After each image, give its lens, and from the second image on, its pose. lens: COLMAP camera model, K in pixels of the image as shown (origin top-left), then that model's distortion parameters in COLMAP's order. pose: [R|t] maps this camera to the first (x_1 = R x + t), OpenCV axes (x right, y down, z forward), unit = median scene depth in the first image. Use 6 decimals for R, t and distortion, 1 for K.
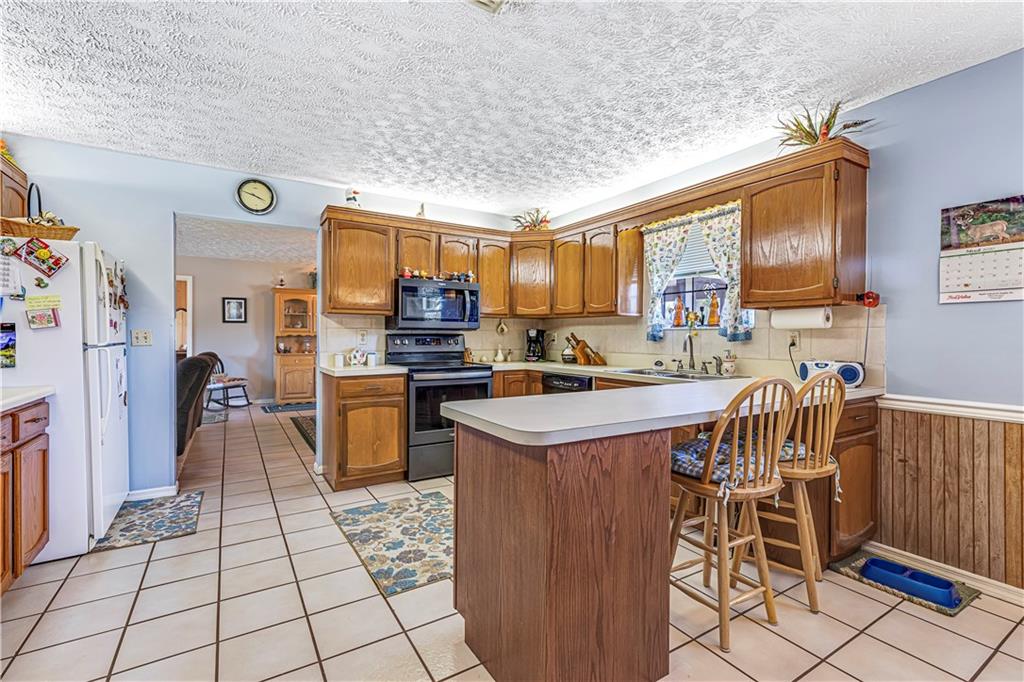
lens RADIAL K [[454.1, 0, 509.3], [0, 454.1, 340.5], [0, 0, 1]] dist [0.002661, -0.001081]
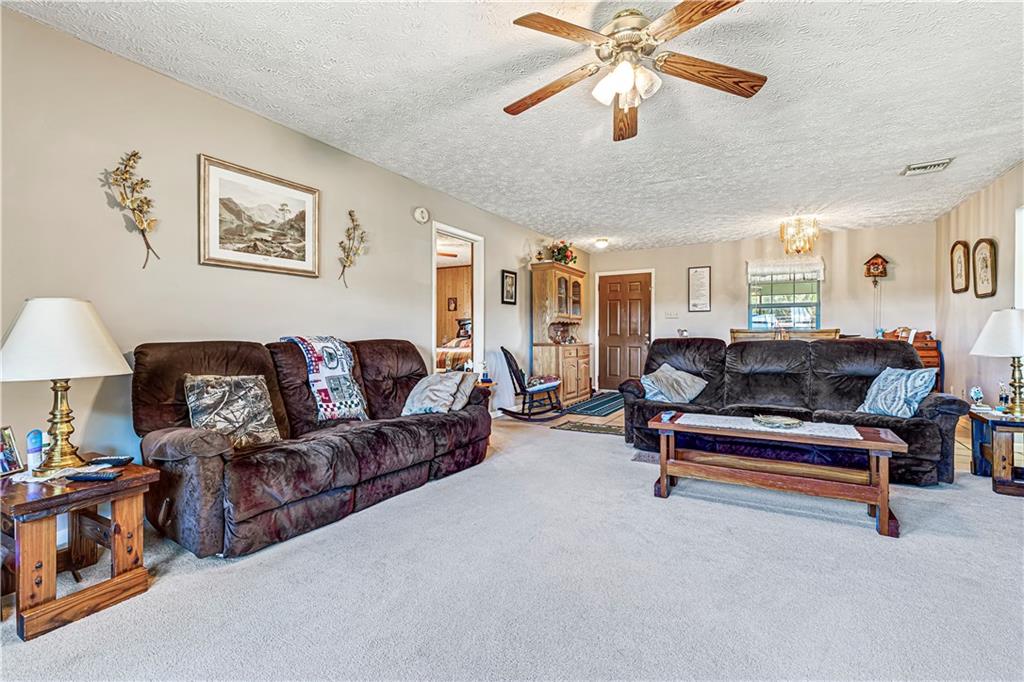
lens RADIAL K [[454.1, 0, 509.1], [0, 454.1, 337.0], [0, 0, 1]] dist [0.002661, -0.001081]
pose [[0.882306, -0.009445, 0.470581, -1.999862], [0.009056, 0.999954, 0.003090, 0.026369], [-0.470589, 0.001535, 0.882351, 0.703905]]
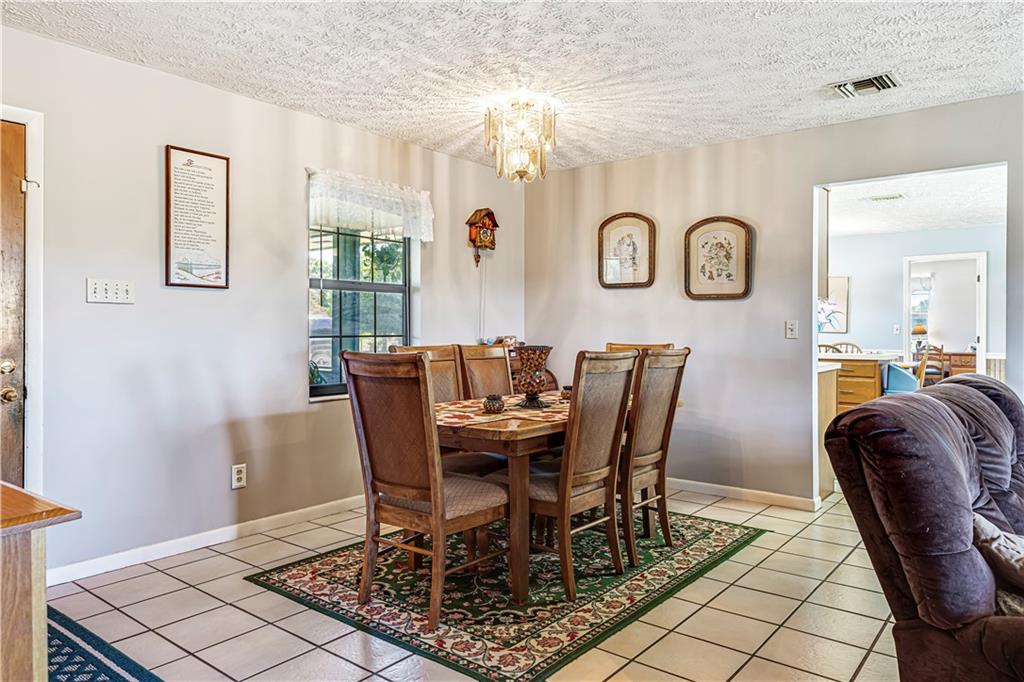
lens RADIAL K [[686.2, 0, 511.2], [0, 686.2, 335.2], [0, 0, 1]] dist [0.011292, 0.002200]
pose [[-0.337468, -0.014471, 0.941226, -1.407293], [0.002470, 0.999865, 0.016258, -0.018186], [-0.941334, 0.007812, -0.337386, 1.978813]]
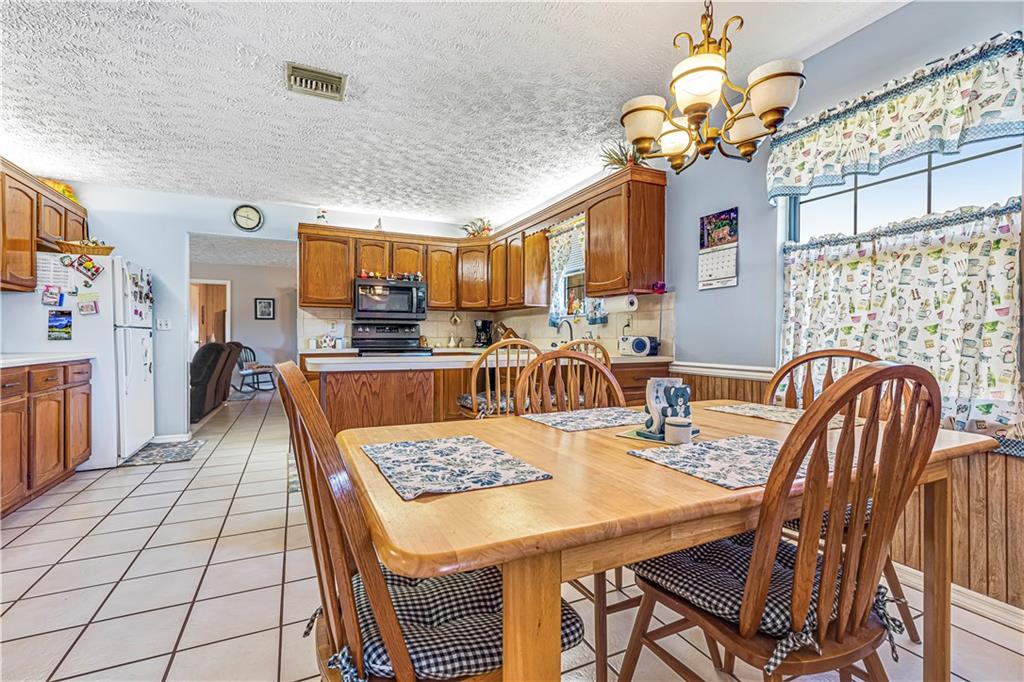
lens RADIAL K [[454.1, 0, 509.2], [0, 454.1, 340.4], [0, 0, 1]] dist [0.002661, -0.001081]
pose [[0.993633, -0.000399, -0.112665, 0.337375], [-0.000019, 0.999993, -0.003709, 0.041580], [0.112666, 0.003687, 0.993626, -0.216430]]
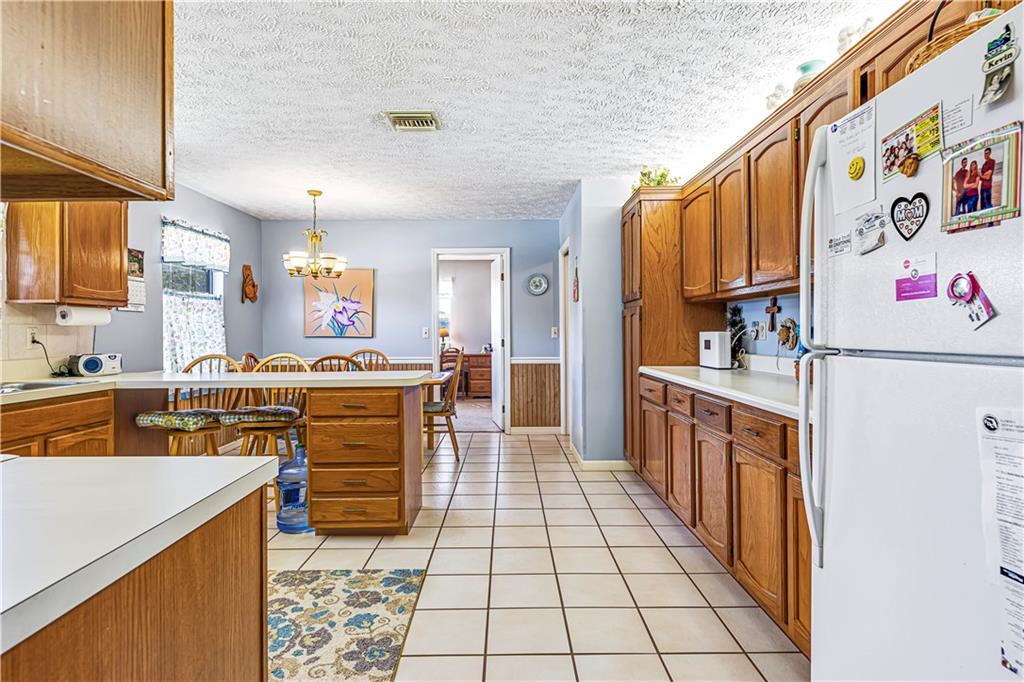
lens RADIAL K [[526.5, 0, 510.5], [0, 526.5, 336.5], [0, 0, 1]] dist [-0.002607, 0.000749]
pose [[-0.853517, -0.004079, 0.521049, -0.612052], [0.006343, 0.999814, 0.018218, -0.011834], [-0.521026, 0.018855, -0.853332, 1.086832]]
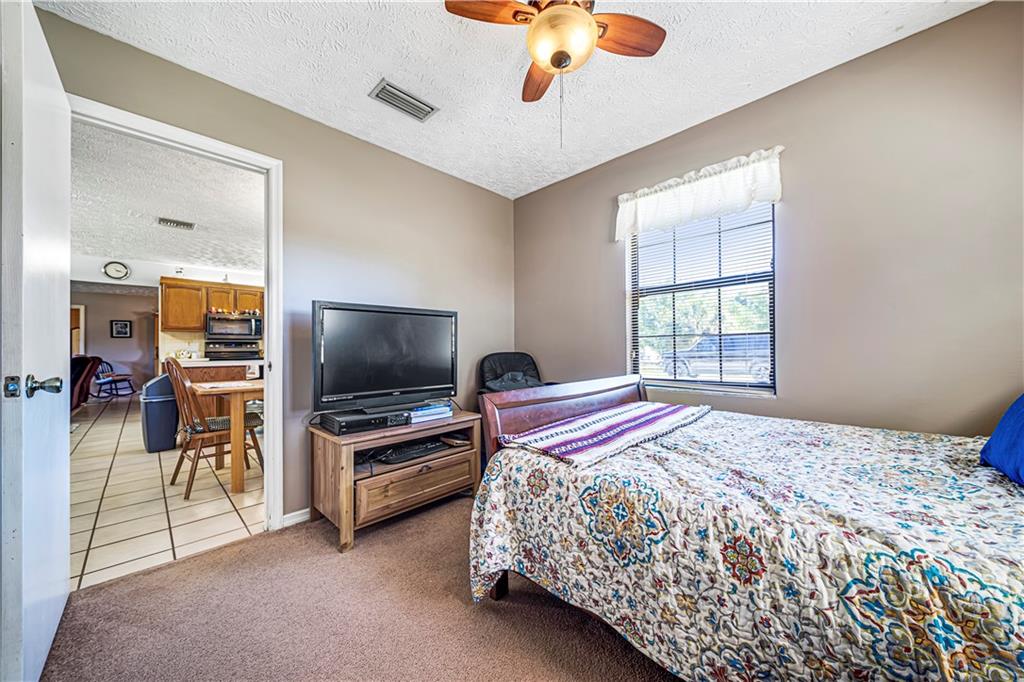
lens RADIAL K [[356.3, 0, 517.5], [0, 356.3, 348.3], [0, 0, 1]] dist [-0.007610, -0.000285]
pose [[0.966793, -0.012332, 0.255265, 0.694087], [0.015420, 0.999830, -0.010099, 0.053136], [-0.255097, 0.013700, 0.966818, -0.864915]]
